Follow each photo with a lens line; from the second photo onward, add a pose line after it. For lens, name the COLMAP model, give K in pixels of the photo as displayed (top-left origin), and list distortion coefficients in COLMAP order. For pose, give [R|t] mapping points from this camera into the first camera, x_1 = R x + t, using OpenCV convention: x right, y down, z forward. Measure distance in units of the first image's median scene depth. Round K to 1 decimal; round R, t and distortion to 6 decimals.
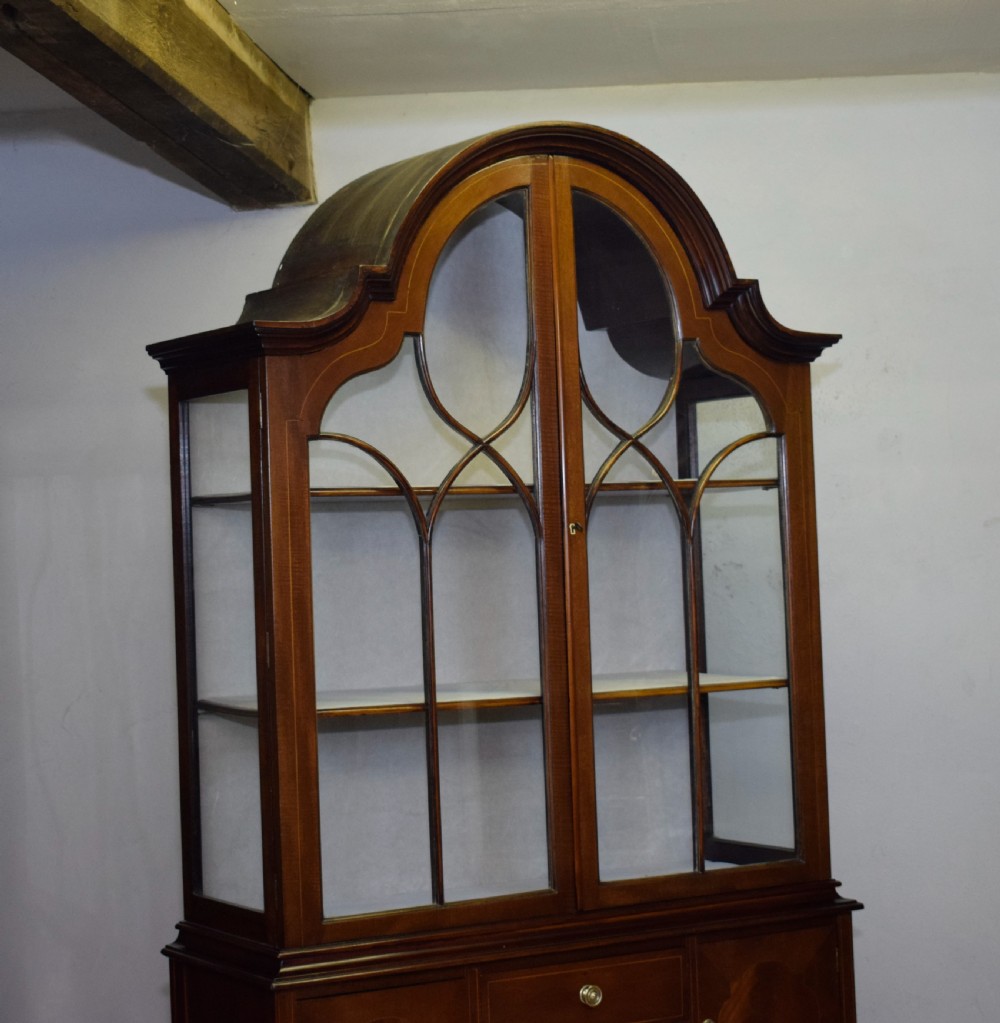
lens RADIAL K [[2459.2, 0, 510.6], [0, 2459.2, 507.4], [0, 0, 1]] dist [0.012866, 0.000000]
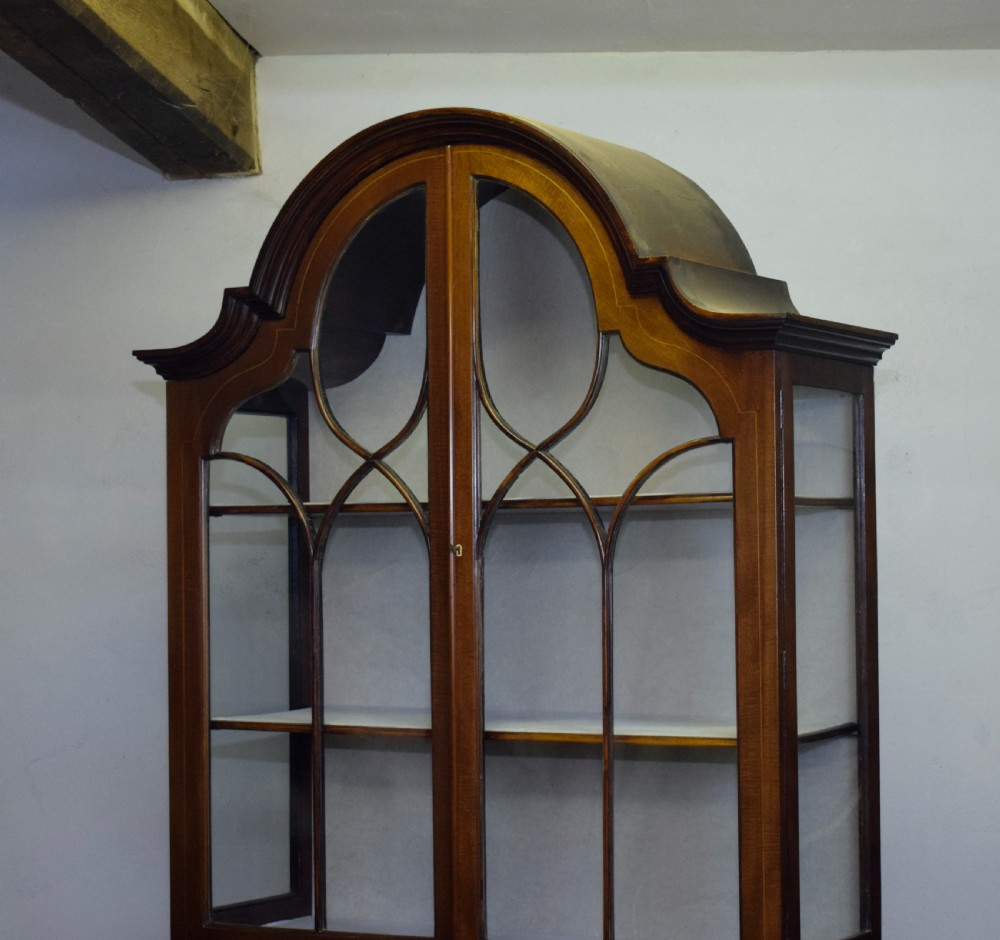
lens RADIAL K [[2767.8, 0, 500.1], [0, 2767.8, 466.1], [0, 0, 1]] dist [-0.032335, 0.000000]
pose [[0.471287, -0.001101, -0.881979, 0.941339], [0.009272, 0.999950, 0.003707, -0.026391], [0.881931, -0.009925, 0.471273, 0.526914]]
